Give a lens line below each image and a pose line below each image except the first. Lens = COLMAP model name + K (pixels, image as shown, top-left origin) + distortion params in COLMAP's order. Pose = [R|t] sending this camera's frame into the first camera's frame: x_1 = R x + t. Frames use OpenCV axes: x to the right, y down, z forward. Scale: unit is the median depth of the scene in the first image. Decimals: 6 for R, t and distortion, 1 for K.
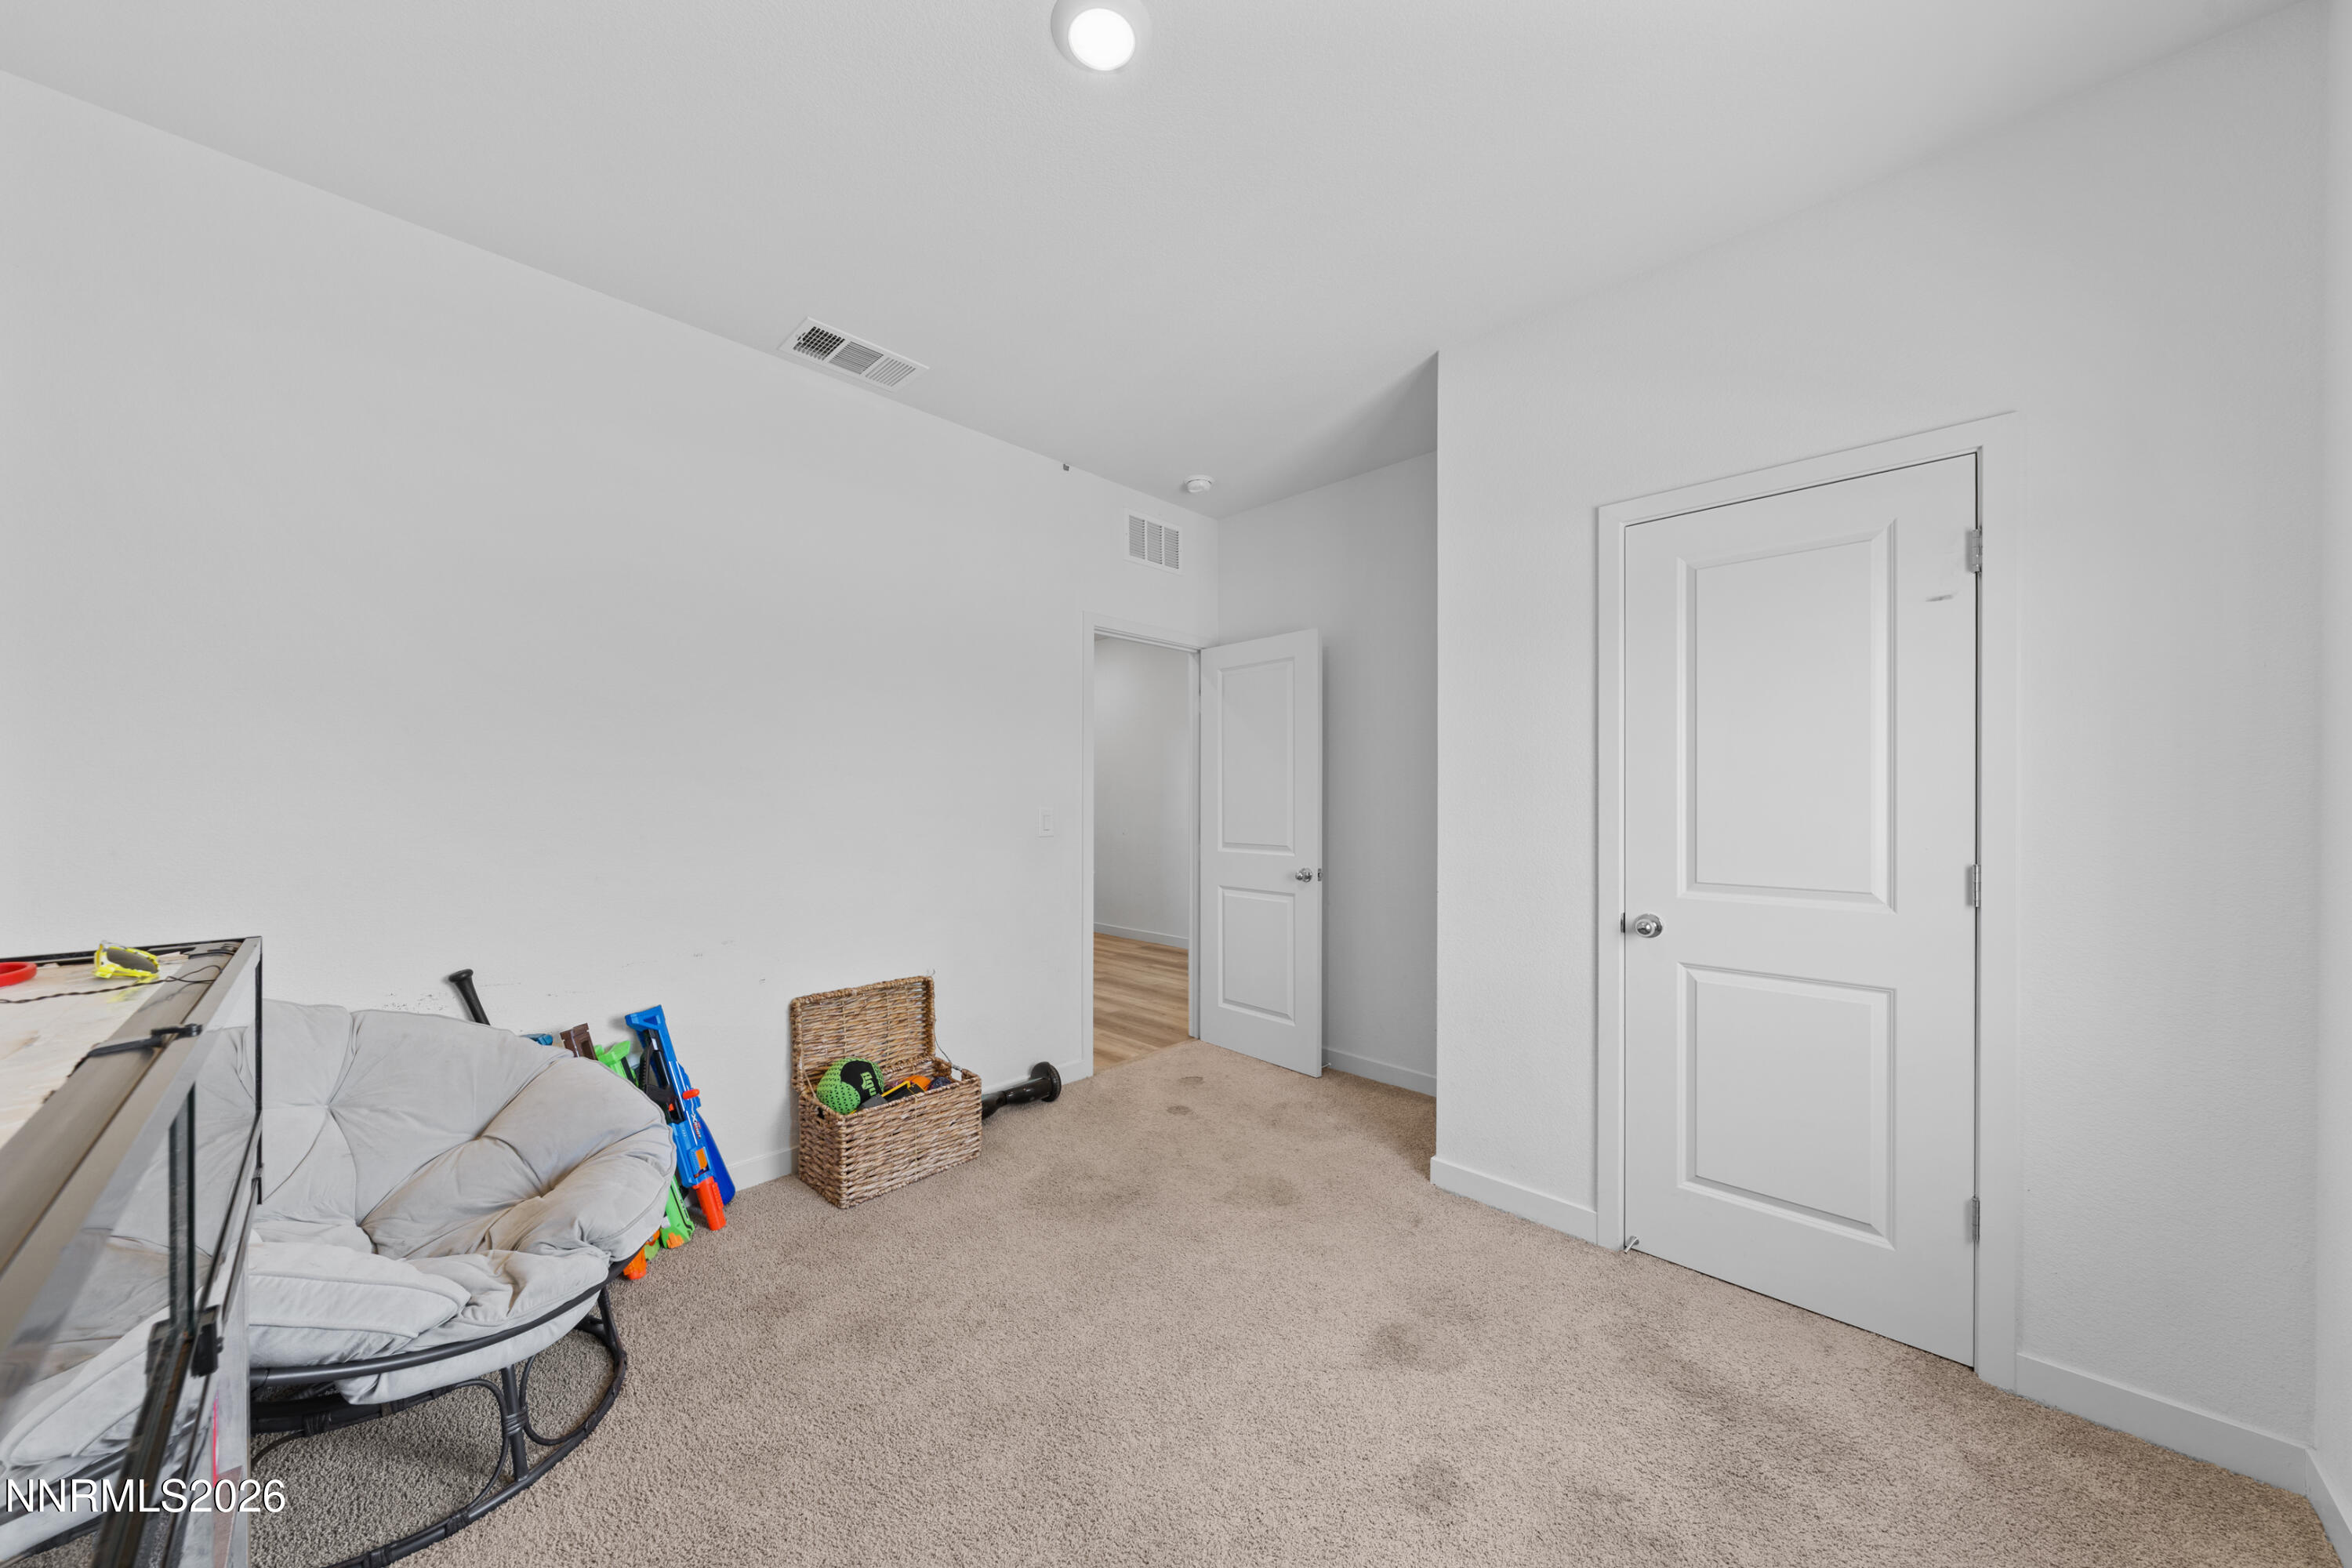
lens RADIAL K [[799.5, 0, 1179.5], [0, 799.5, 794.2], [0, 0, 1]] dist [-0.001804, 0.001052]
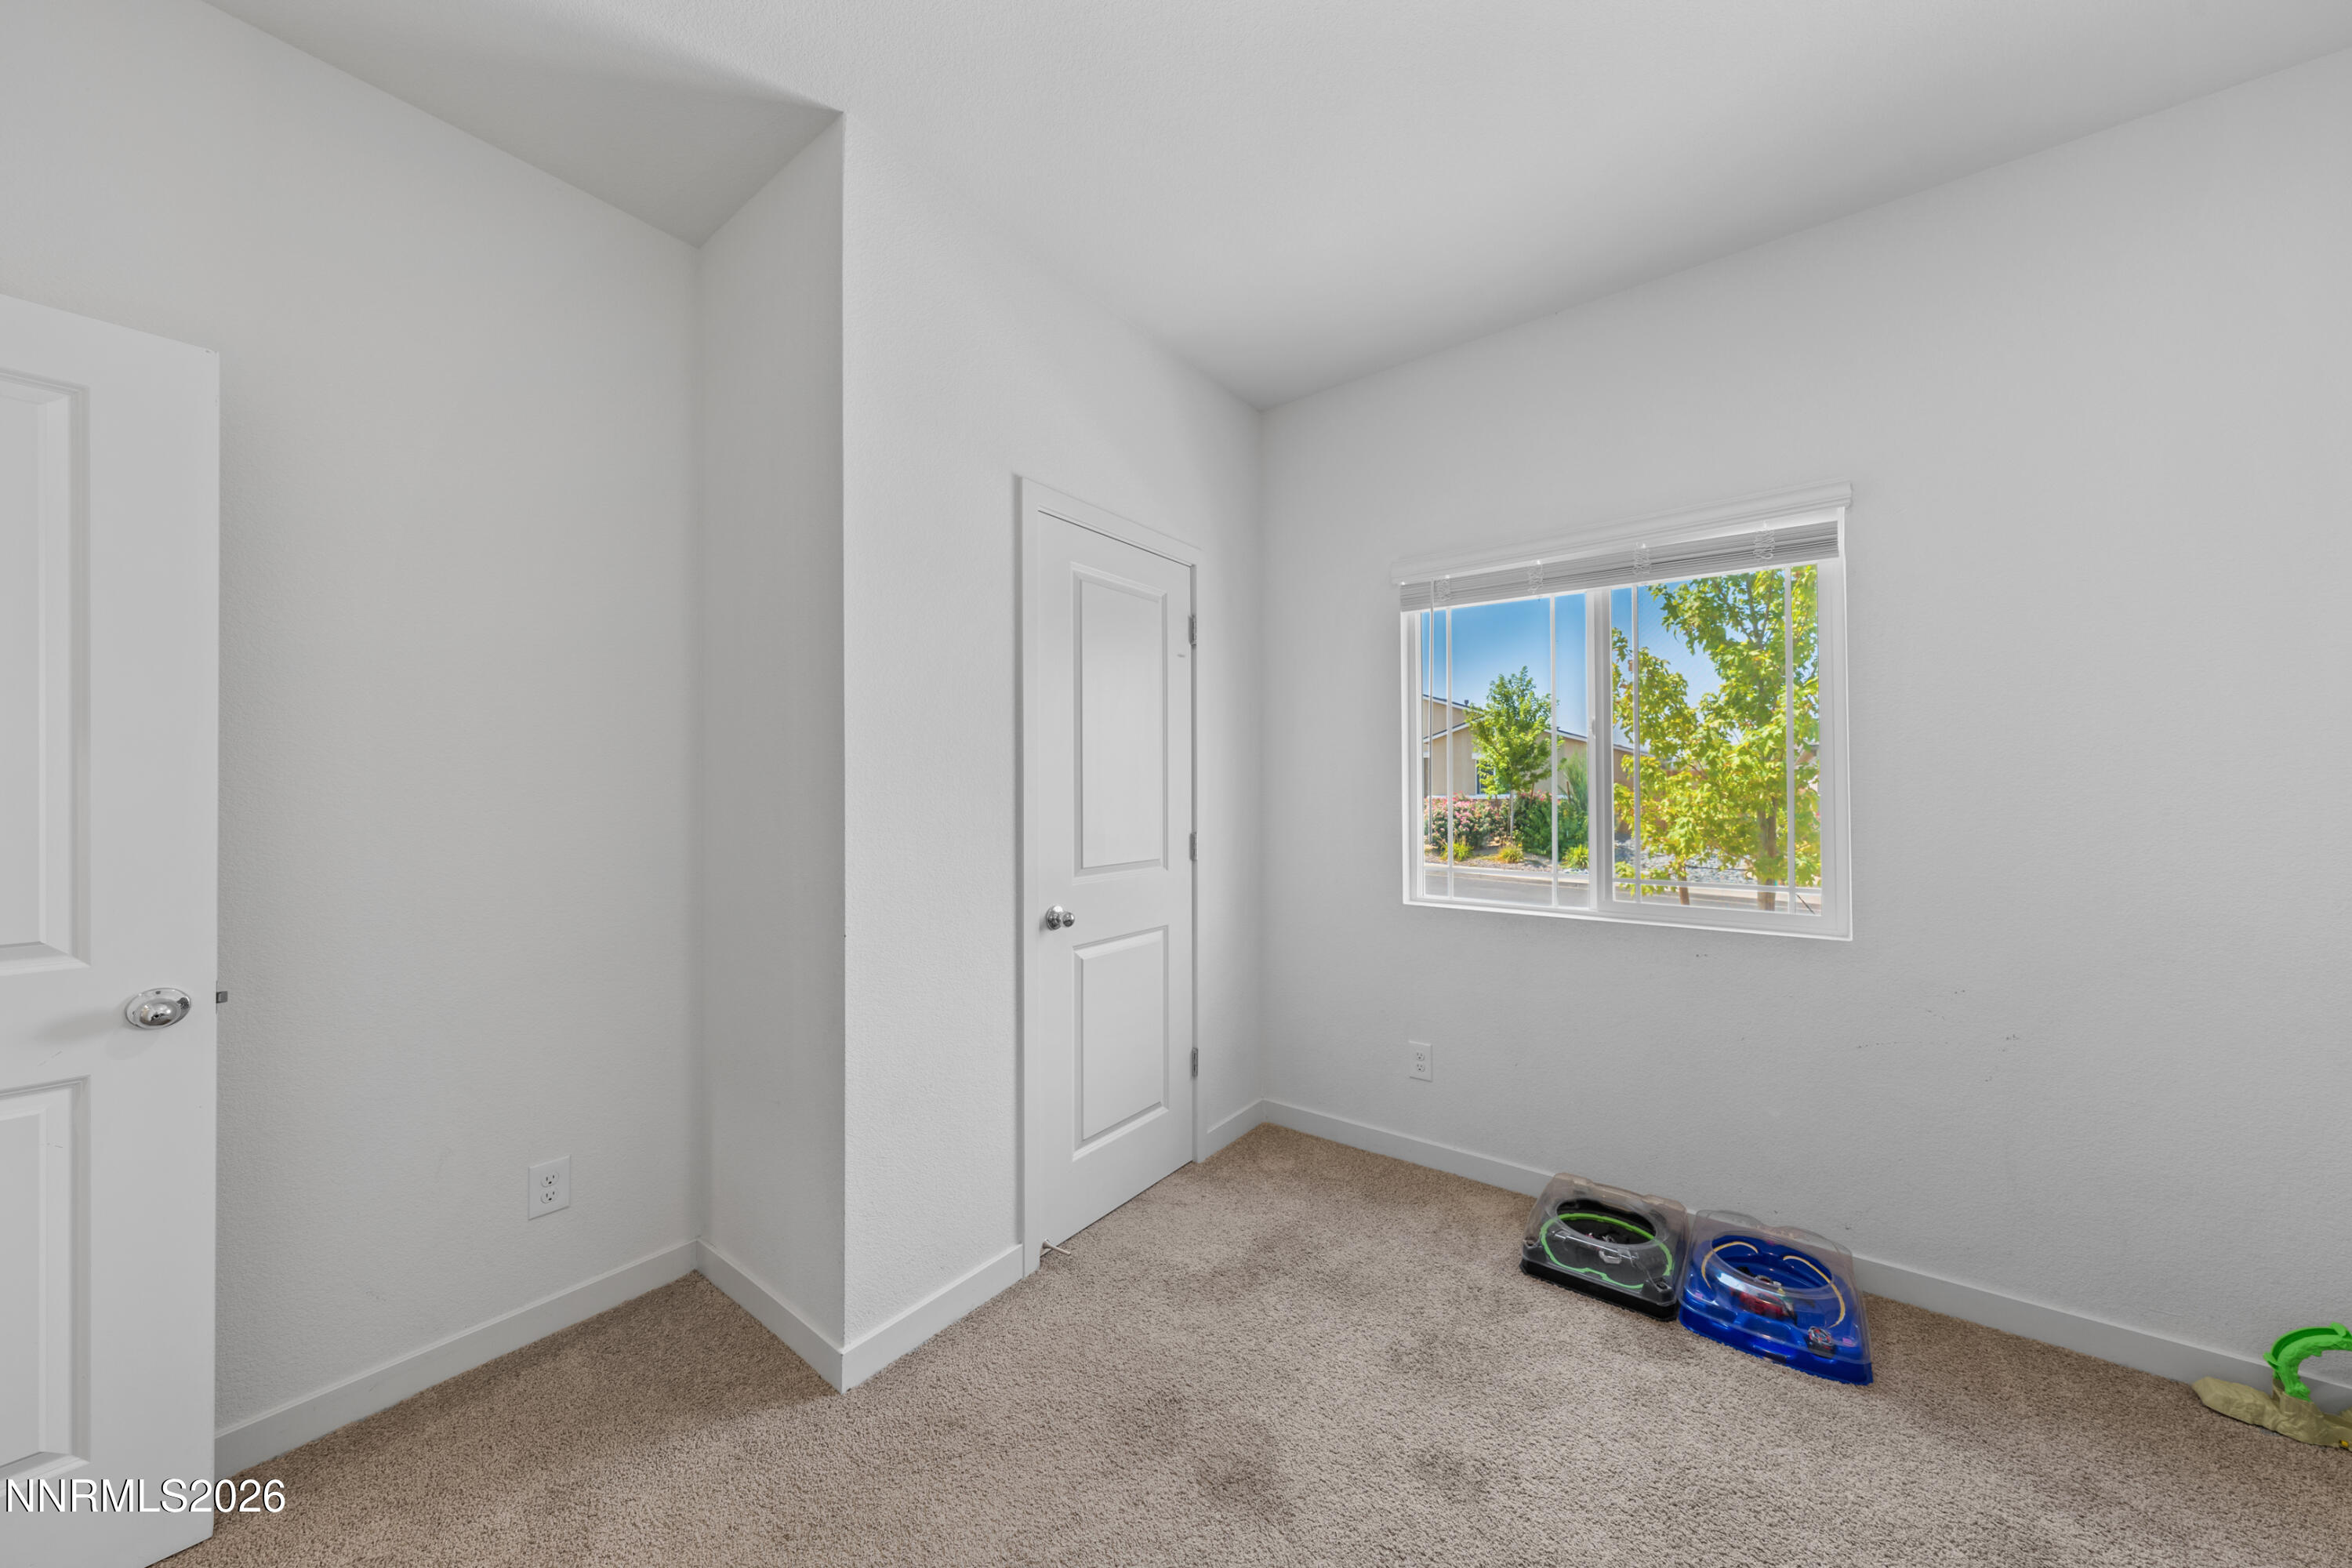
lens RADIAL K [[799.5, 0, 1178.6], [0, 799.5, 780.0], [0, 0, 1]] dist [-0.001804, 0.001052]
pose [[-0.123249, 0.012436, 0.992298, -0.506392], [0.002558, 0.999922, -0.012214, 0.005071], [-0.992372, 0.001033, -0.123272, 1.140240]]
